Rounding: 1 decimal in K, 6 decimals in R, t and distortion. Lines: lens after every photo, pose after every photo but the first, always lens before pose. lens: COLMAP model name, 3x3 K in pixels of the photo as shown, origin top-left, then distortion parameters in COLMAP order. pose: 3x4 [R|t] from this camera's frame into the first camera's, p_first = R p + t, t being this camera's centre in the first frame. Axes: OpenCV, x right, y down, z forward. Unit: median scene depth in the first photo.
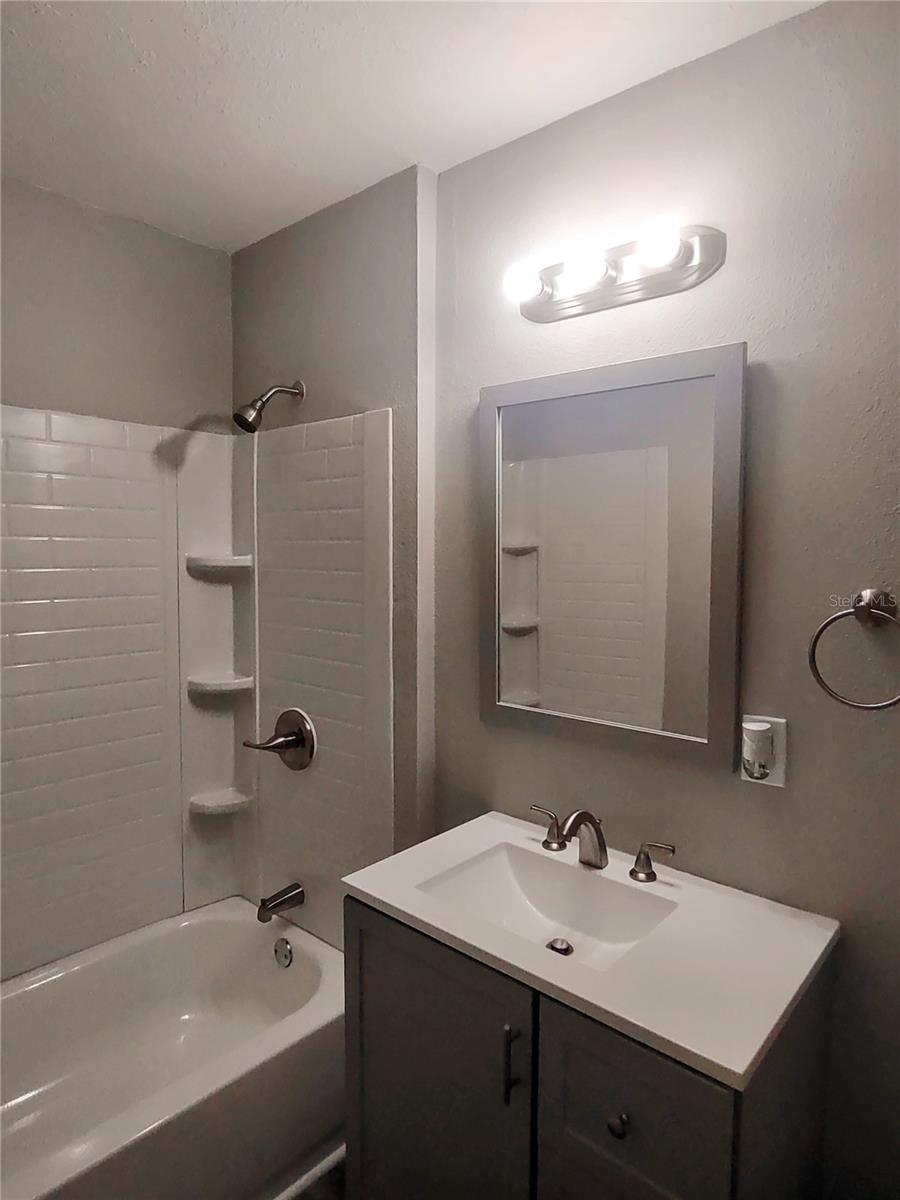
lens RADIAL K [[710.2, 0, 450.0], [0, 710.2, 600.0], [0, 0, 1]] dist [-0.001868, 0.000255]
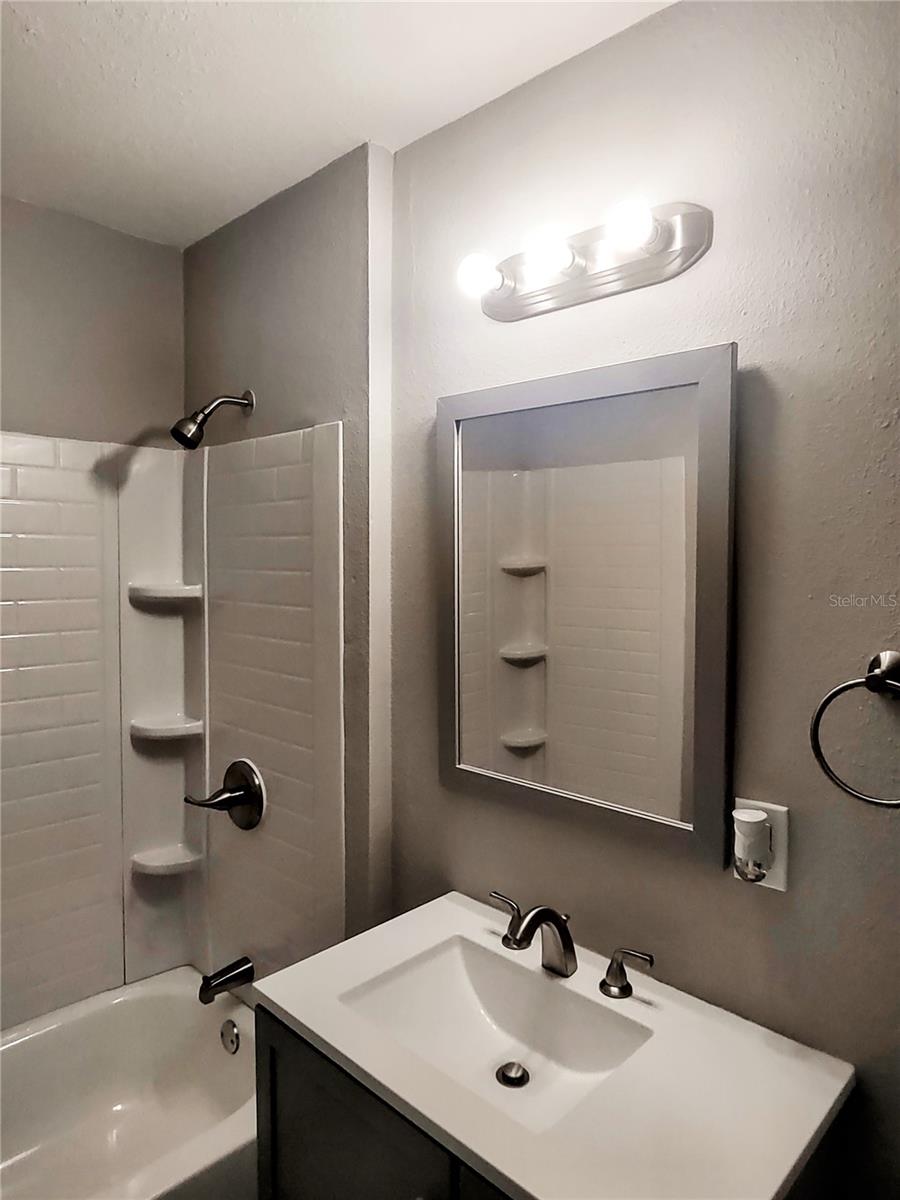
lens RADIAL K [[747.3, 0, 450.0], [0, 747.3, 600.0], [0, 0, 1]] dist [-0.003325, 0.001004]
pose [[0.998668, 0.002962, -0.051504, 0.087241], [-0.003572, 0.999925, -0.011749, -0.036758], [0.051465, 0.011917, 0.998604, 0.085332]]
